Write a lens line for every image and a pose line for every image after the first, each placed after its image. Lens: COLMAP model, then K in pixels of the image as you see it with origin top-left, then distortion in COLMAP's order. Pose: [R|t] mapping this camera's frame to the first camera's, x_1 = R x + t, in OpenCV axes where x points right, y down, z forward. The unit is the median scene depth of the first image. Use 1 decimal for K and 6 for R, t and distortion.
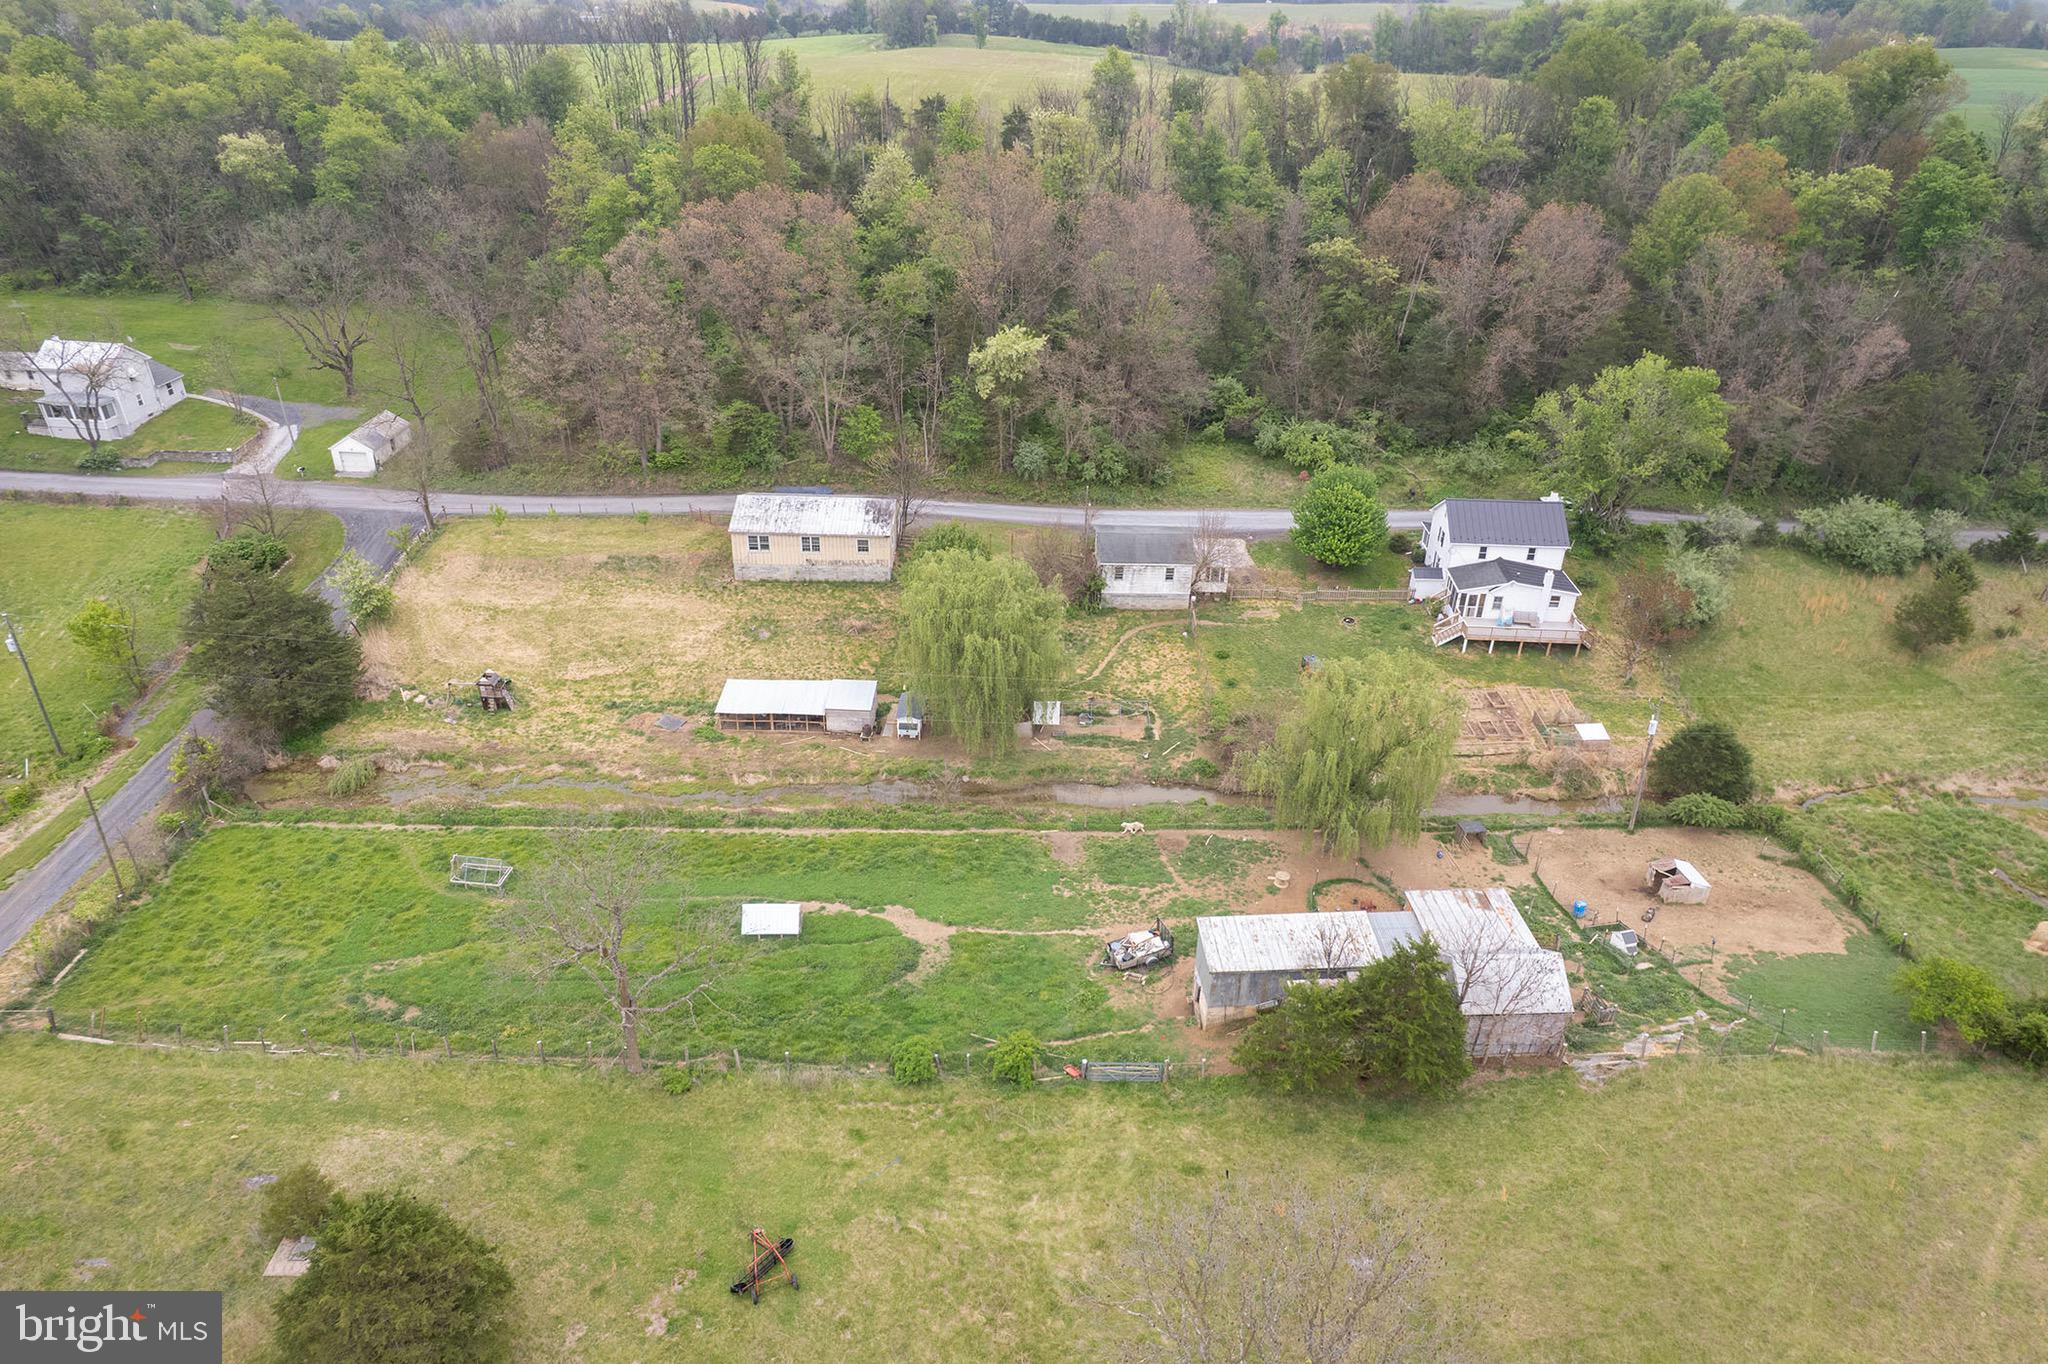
lens RADIAL K [[1260.3, 0, 969.7], [0, 1260.3, 768.3], [0, 0, 1]] dist [-0.053875, 0.027260]
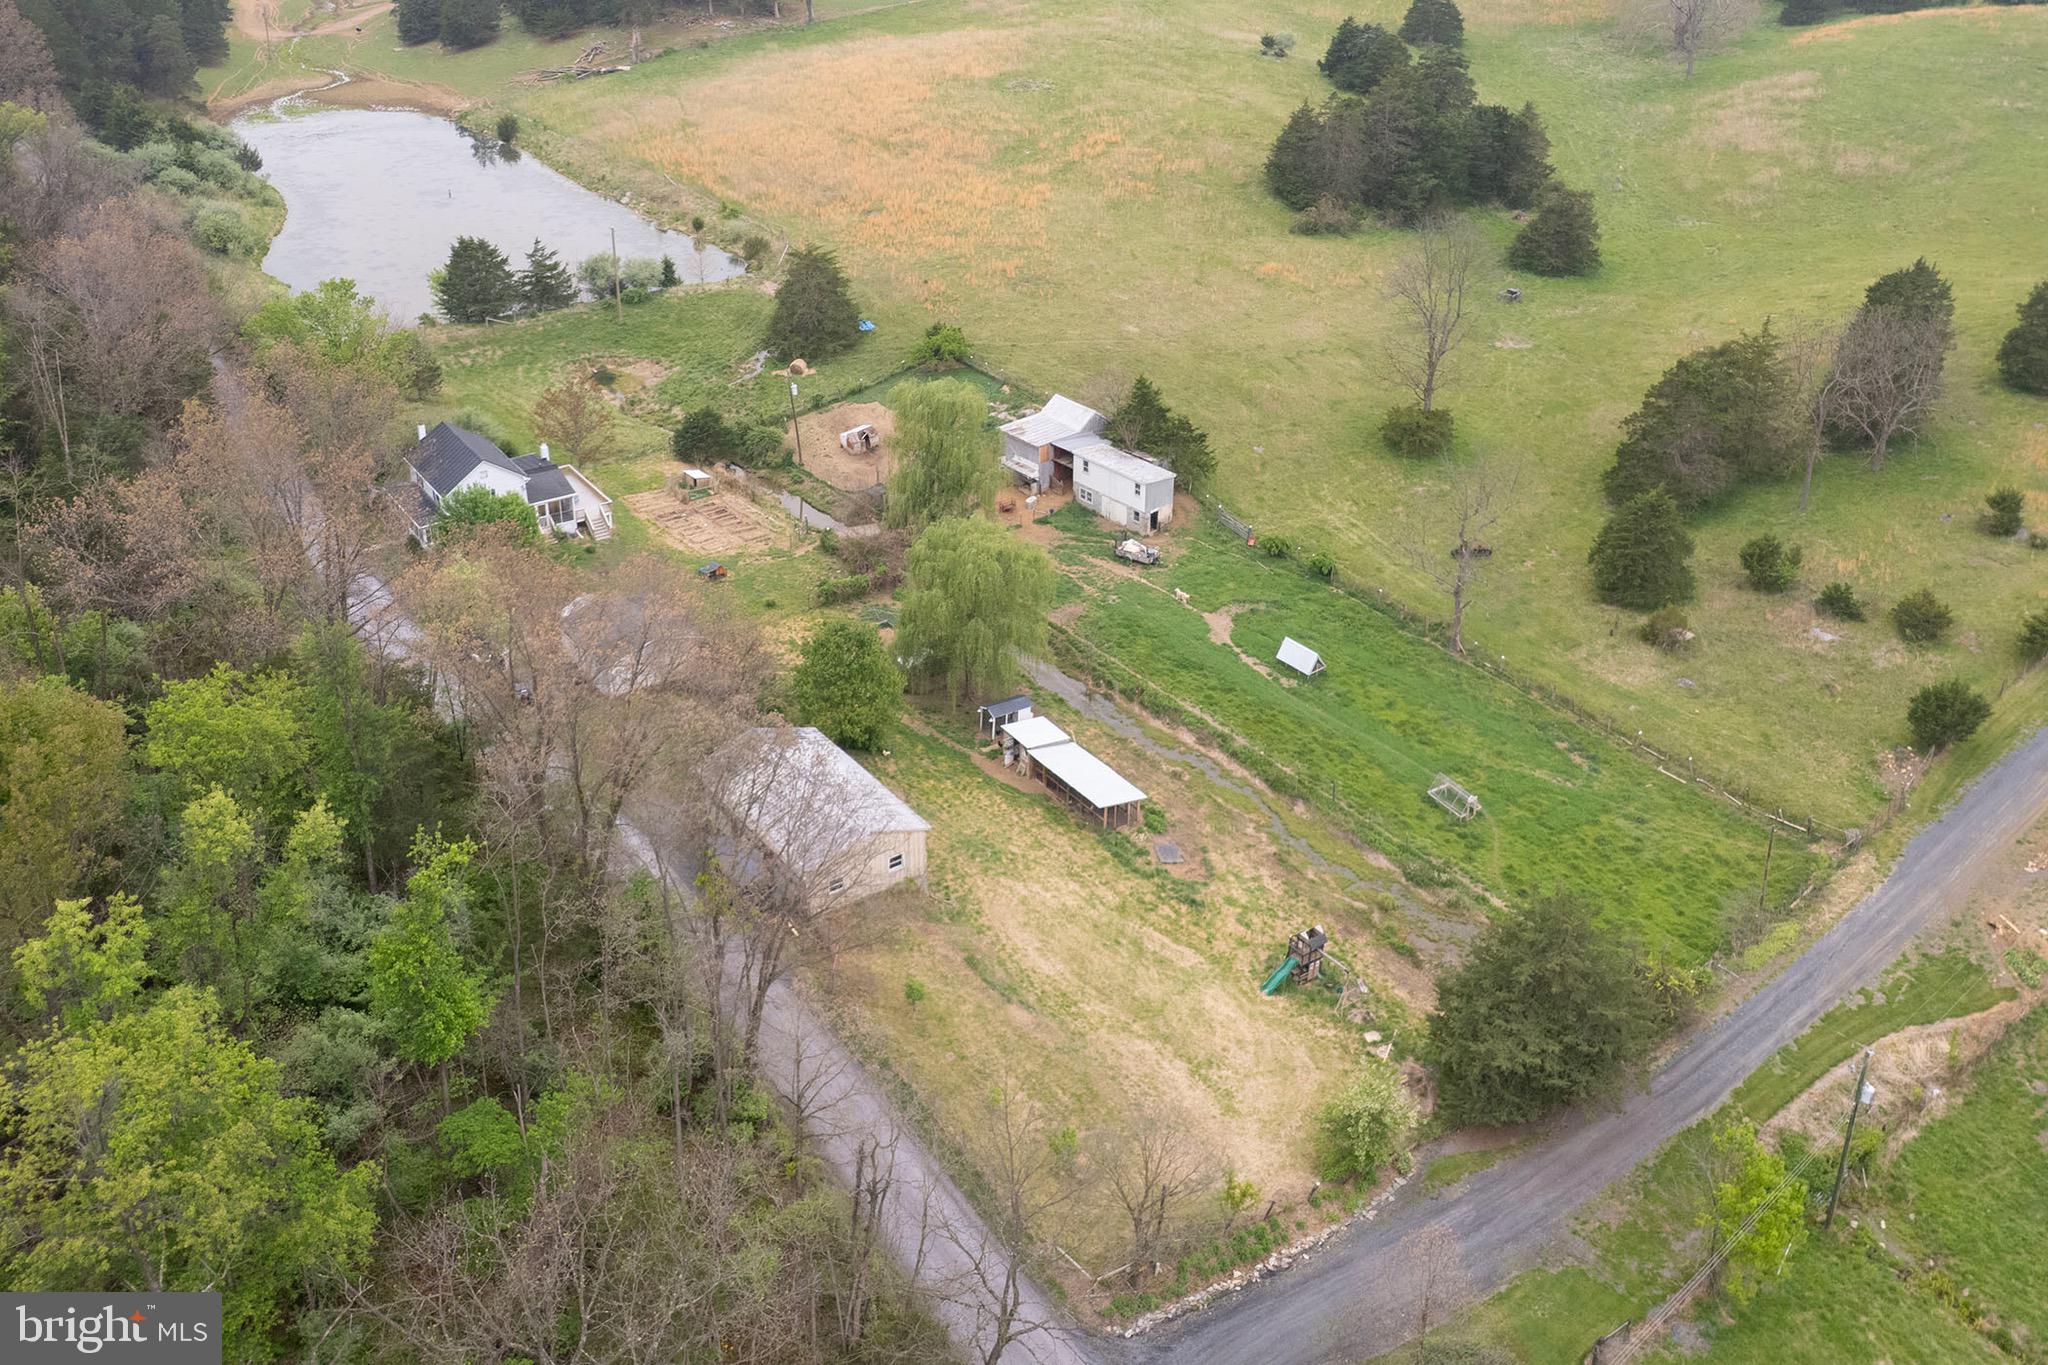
lens RADIAL K [[1740.8, 0, 1024.0], [0, 1740.8, 682.5], [0, 0, 1]] dist [-0.049513, -0.003134]
pose [[-0.631155, -0.405332, 0.661324, -0.959021], [0.416663, 0.541971, 0.729835, -1.060136], [-0.654244, 0.736189, -0.173181, 1.234182]]
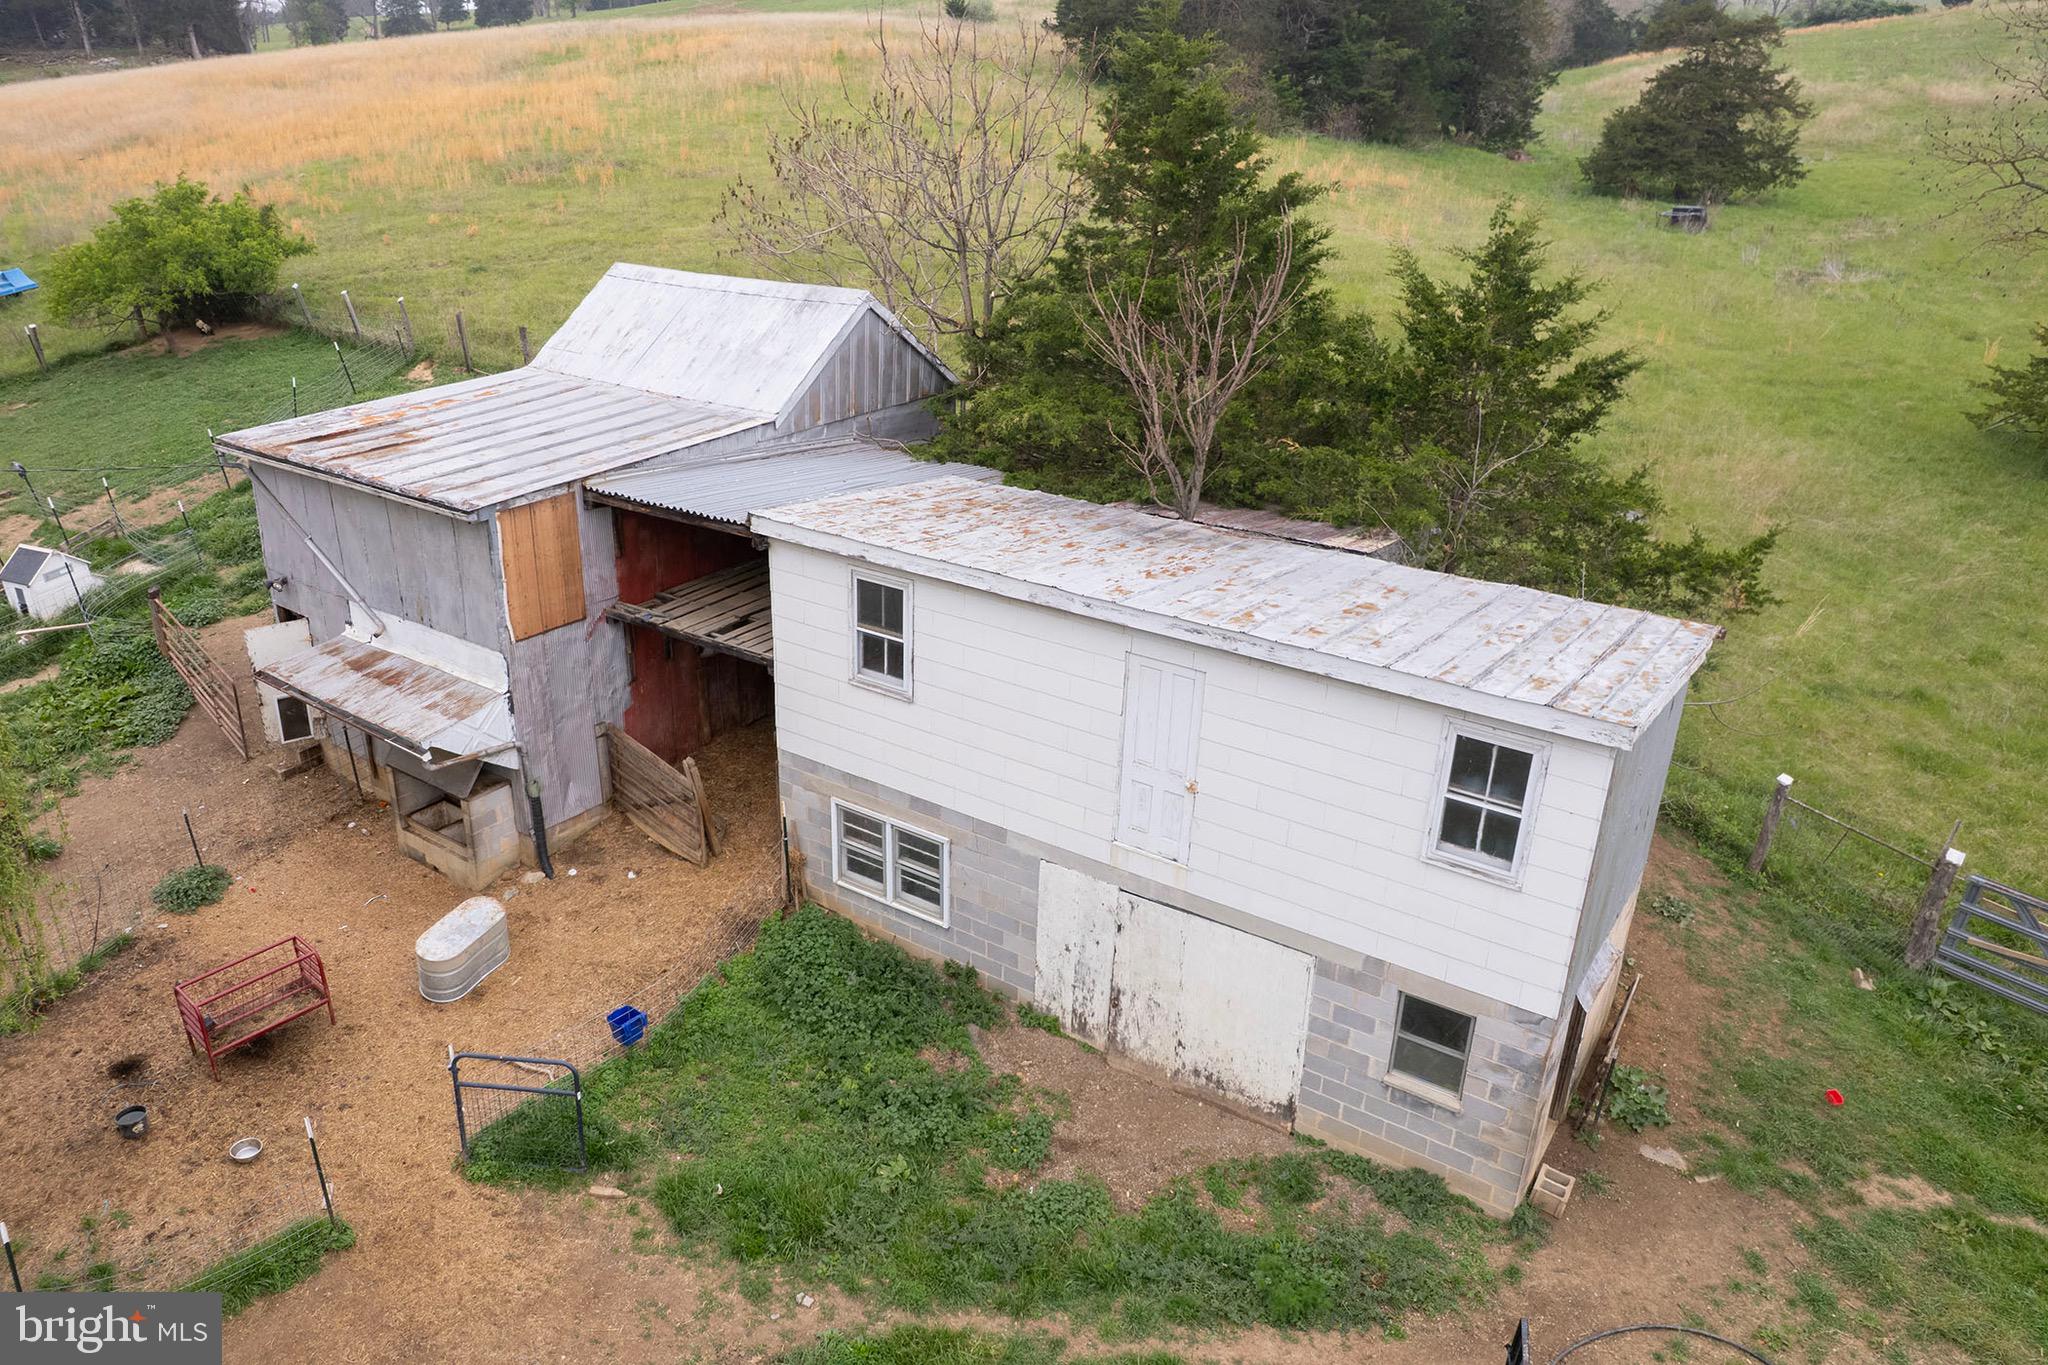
lens RADIAL K [[1421.8, 0, 949.6], [0, 1421.8, 676.1], [0, 0, 1]] dist [-0.000914, 0.000692]
pose [[-0.782590, -0.255367, 0.567750, 0.111950], [0.325083, 0.610140, 0.722530, -0.022212], [-0.530918, 0.750011, -0.394474, 0.810137]]
